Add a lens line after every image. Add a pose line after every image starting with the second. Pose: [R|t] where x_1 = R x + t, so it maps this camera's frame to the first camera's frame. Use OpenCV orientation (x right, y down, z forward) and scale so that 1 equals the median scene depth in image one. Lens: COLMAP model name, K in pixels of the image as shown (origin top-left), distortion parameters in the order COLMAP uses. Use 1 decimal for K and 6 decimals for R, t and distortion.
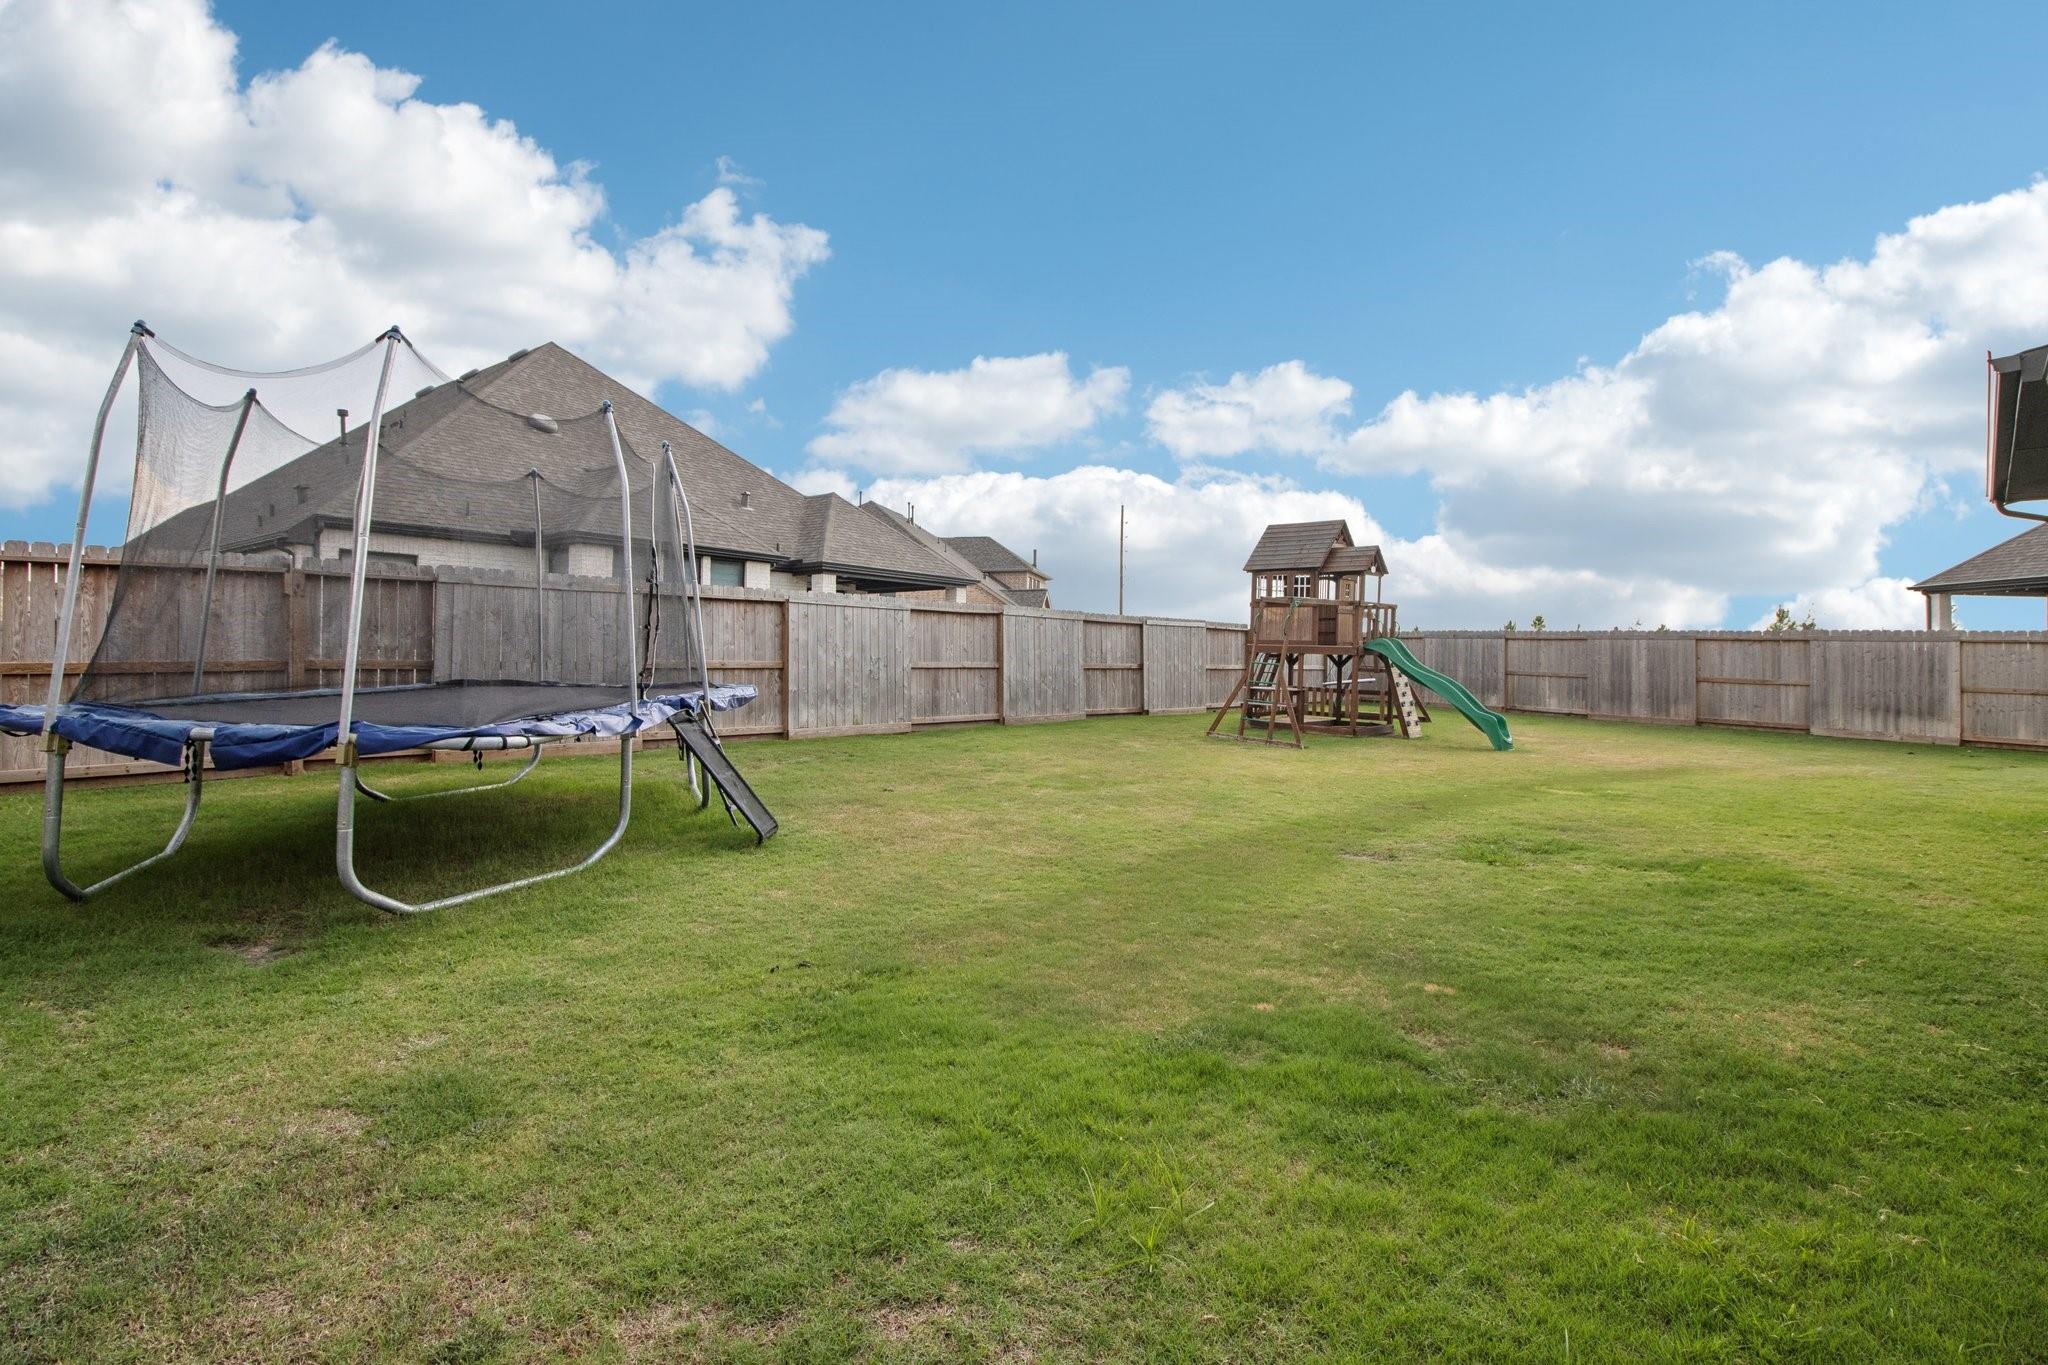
lens RADIAL K [[953.8, 0, 1019.5], [0, 953.8, 672.7], [0, 0, 1]] dist [0.000105, -0.001351]
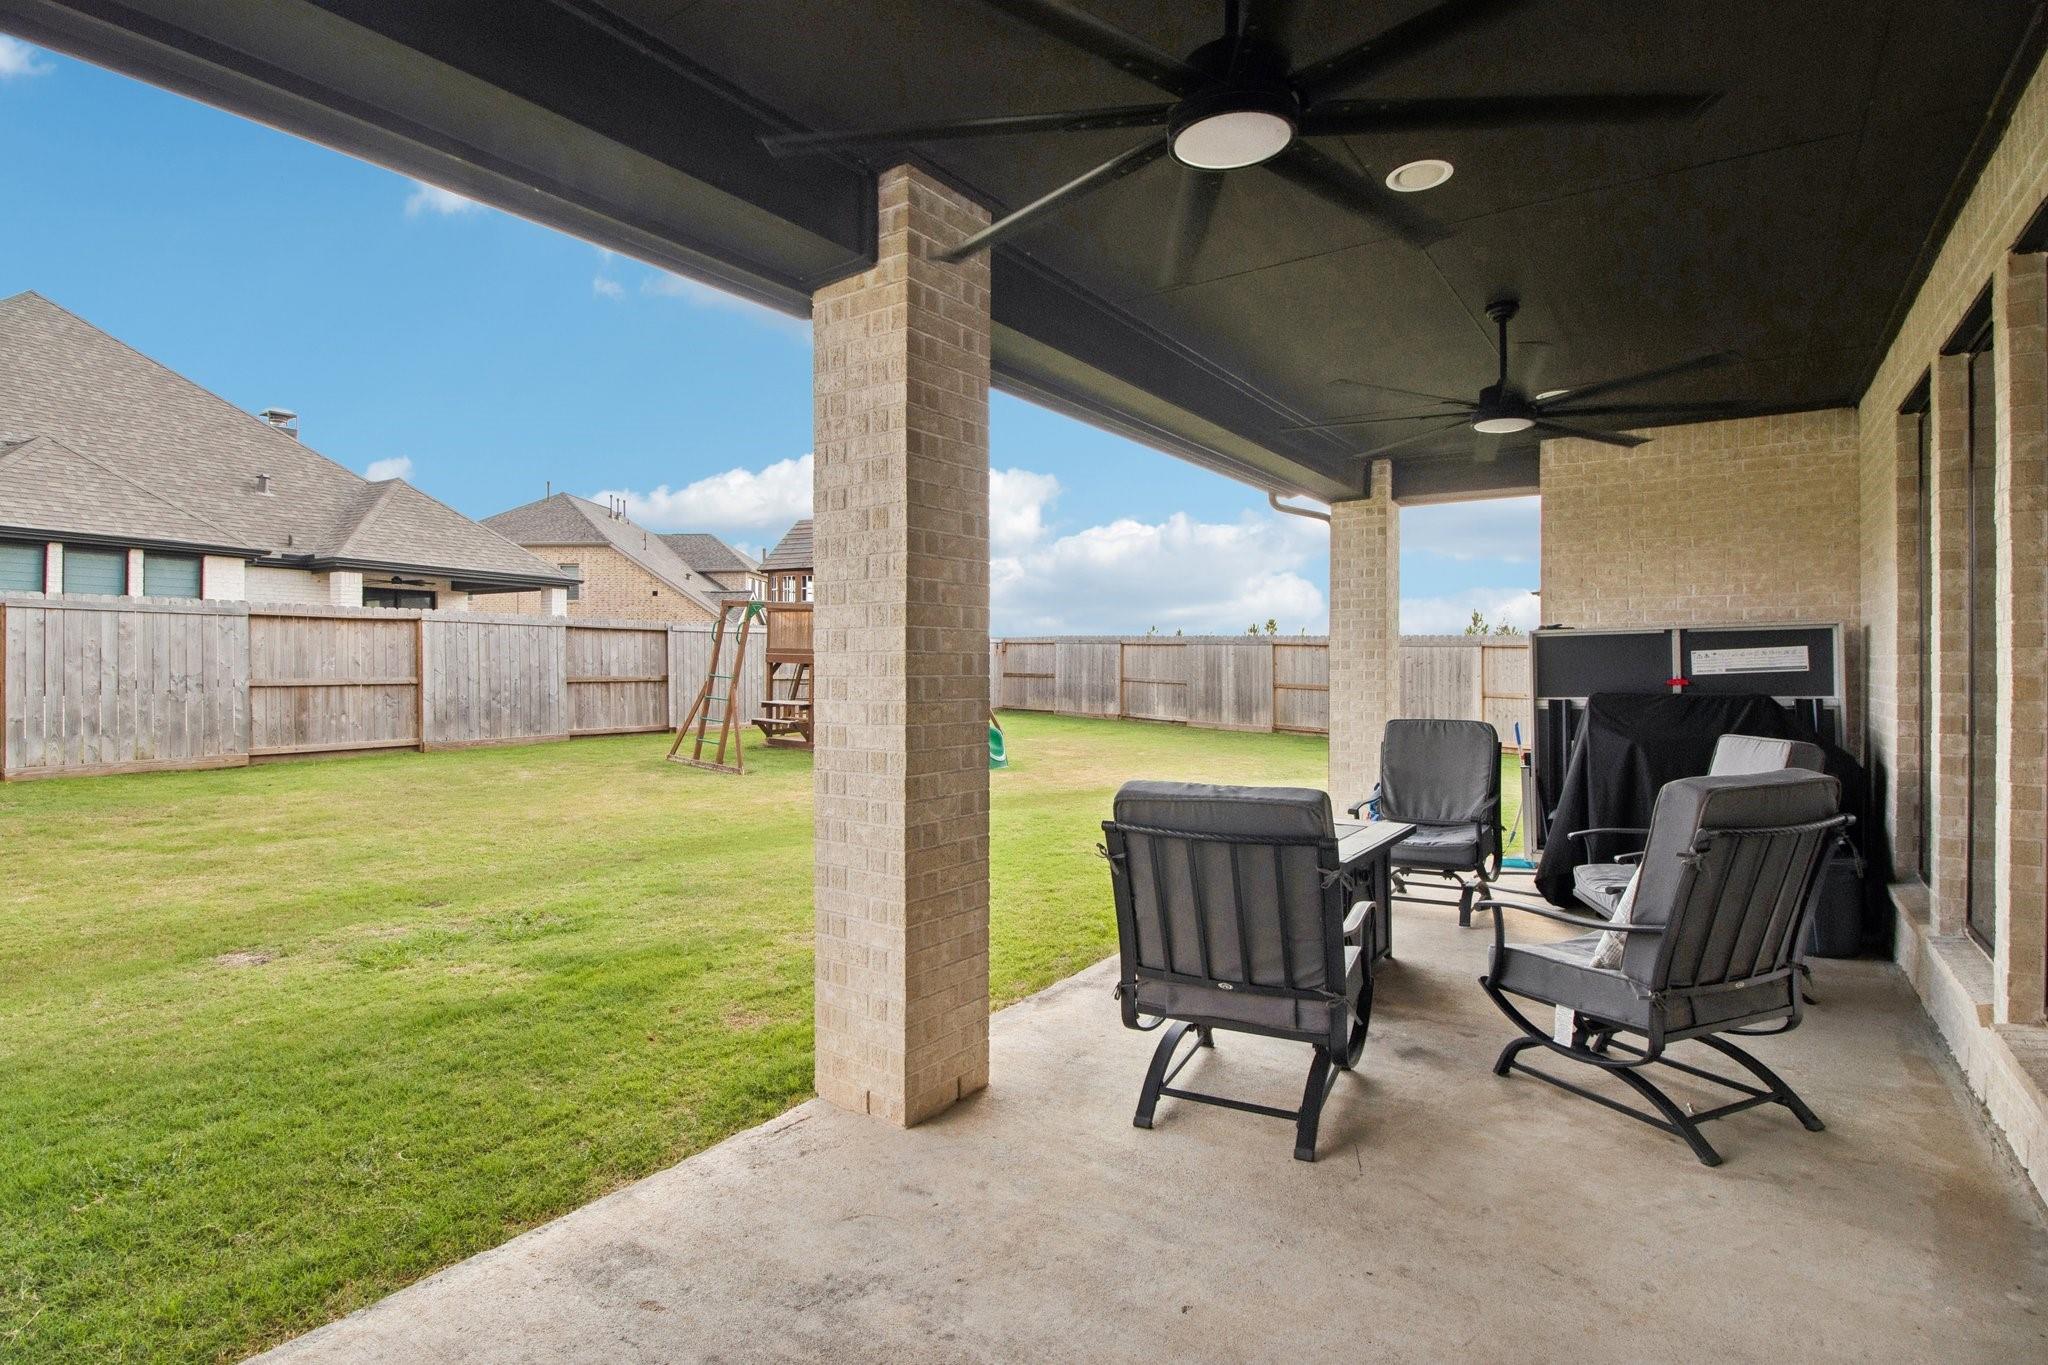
lens RADIAL K [[953.8, 0, 1032.7], [0, 953.8, 678.2], [0, 0, 1]] dist [0.000105, -0.001351]
pose [[0.989066, -0.009462, 0.147173, 0.331272], [0.008908, 0.999951, 0.004424, -0.007219], [-0.147207, -0.003064, 0.989101, 0.073652]]
